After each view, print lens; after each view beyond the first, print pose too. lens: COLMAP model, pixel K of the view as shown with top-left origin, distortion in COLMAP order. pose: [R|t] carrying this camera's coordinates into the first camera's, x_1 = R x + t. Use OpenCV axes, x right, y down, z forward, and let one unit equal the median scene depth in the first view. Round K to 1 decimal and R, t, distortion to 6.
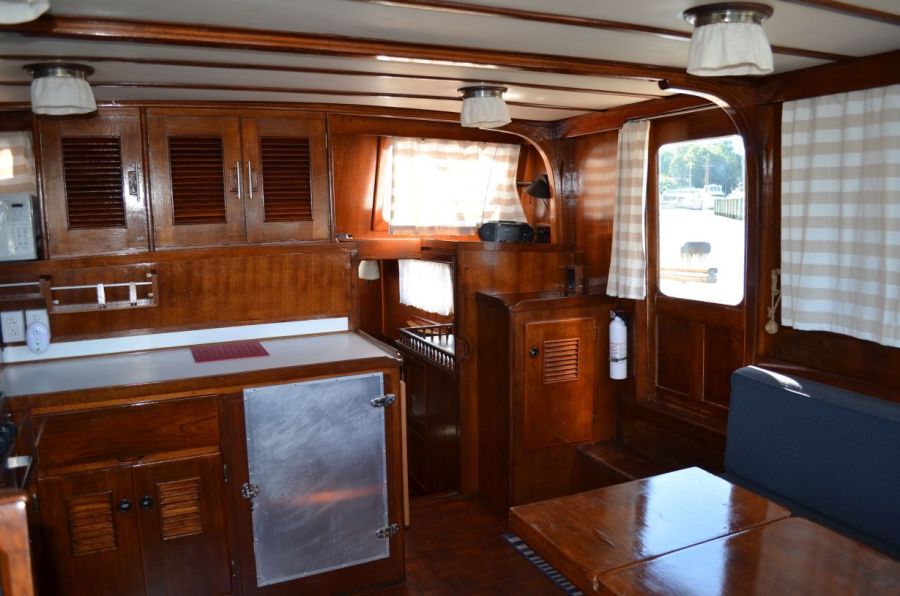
lens RADIAL K [[702.4, 0, 455.3], [0, 702.4, 277.1], [0, 0, 1]] dist [-0.077814, 0.011664]
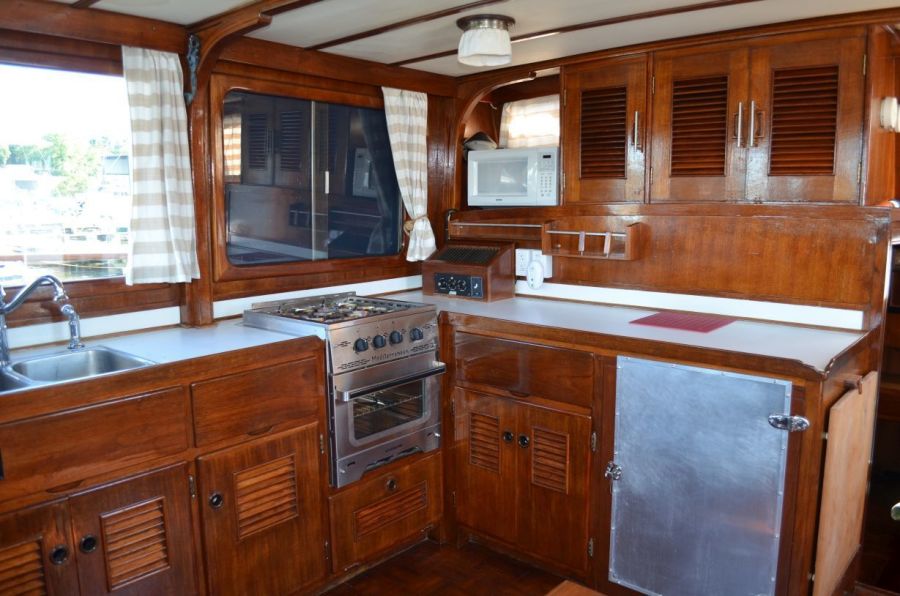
lens RADIAL K [[702.4, 0, 455.3], [0, 702.4, 277.1], [0, 0, 1]] dist [-0.077814, 0.011664]
pose [[0.417347, 0.121370, -0.900606, 0.322484], [-0.105145, 0.990834, 0.084804, 0.007905], [0.902644, 0.059302, 0.426283, 0.355003]]
